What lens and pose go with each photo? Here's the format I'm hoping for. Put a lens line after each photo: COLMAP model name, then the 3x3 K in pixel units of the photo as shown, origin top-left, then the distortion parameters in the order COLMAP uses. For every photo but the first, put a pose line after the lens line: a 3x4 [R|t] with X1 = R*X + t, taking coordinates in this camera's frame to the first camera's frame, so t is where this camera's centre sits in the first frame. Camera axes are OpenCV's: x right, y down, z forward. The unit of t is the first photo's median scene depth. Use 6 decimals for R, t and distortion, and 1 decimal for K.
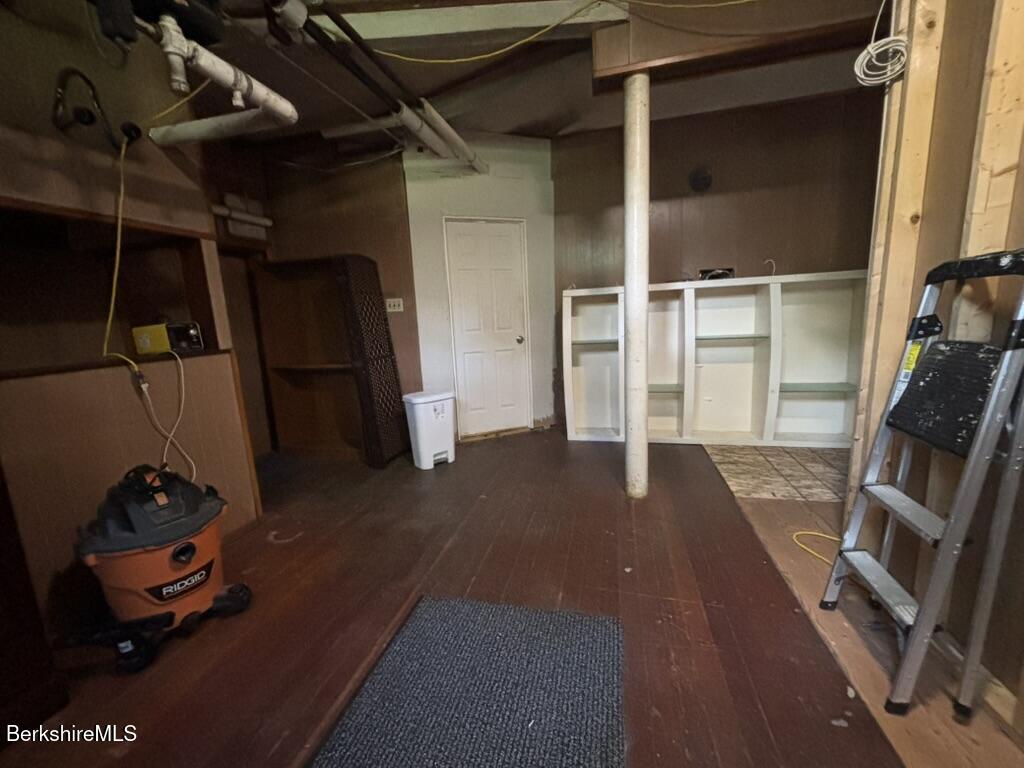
lens RADIAL K [[409.0, 0, 511.2], [0, 409.0, 383.0], [0, 0, 1]] dist [0.000954, -0.000712]
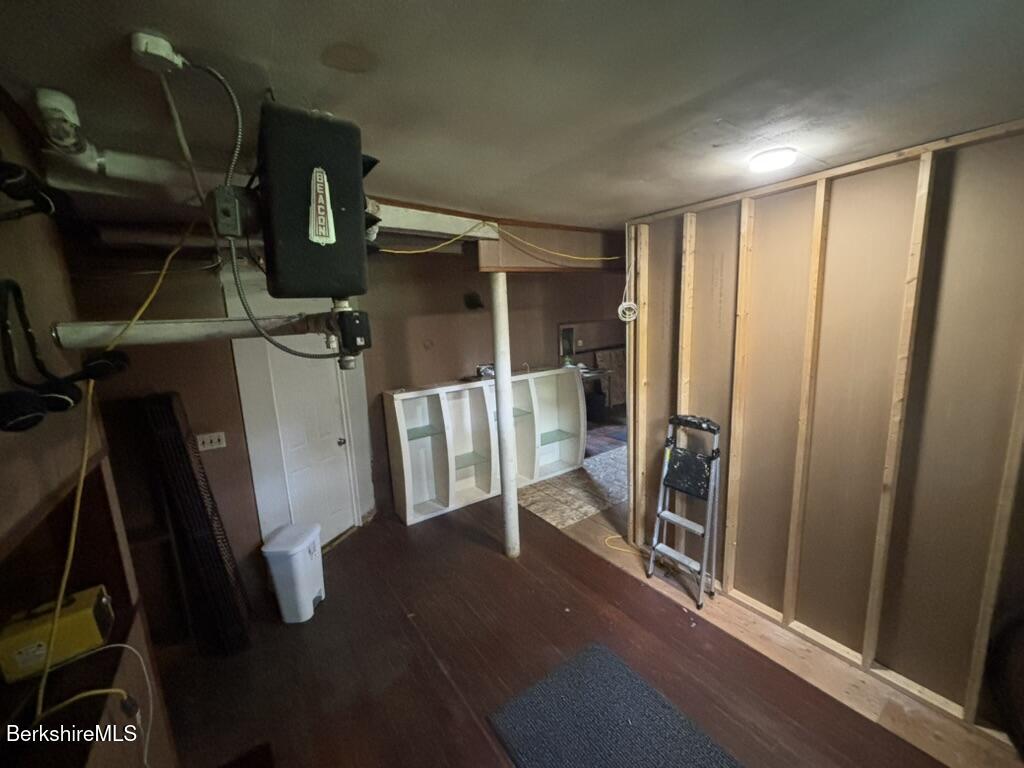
lens RADIAL K [[409.0, 0, 511.2], [0, 409.0, 383.2], [0, 0, 1]] dist [0.000954, -0.000712]
pose [[0.666654, -0.110945, 0.737064, -0.573280], [0.141861, 0.989671, 0.020658, -0.286682], [-0.731743, 0.090789, 0.675507, 0.024510]]
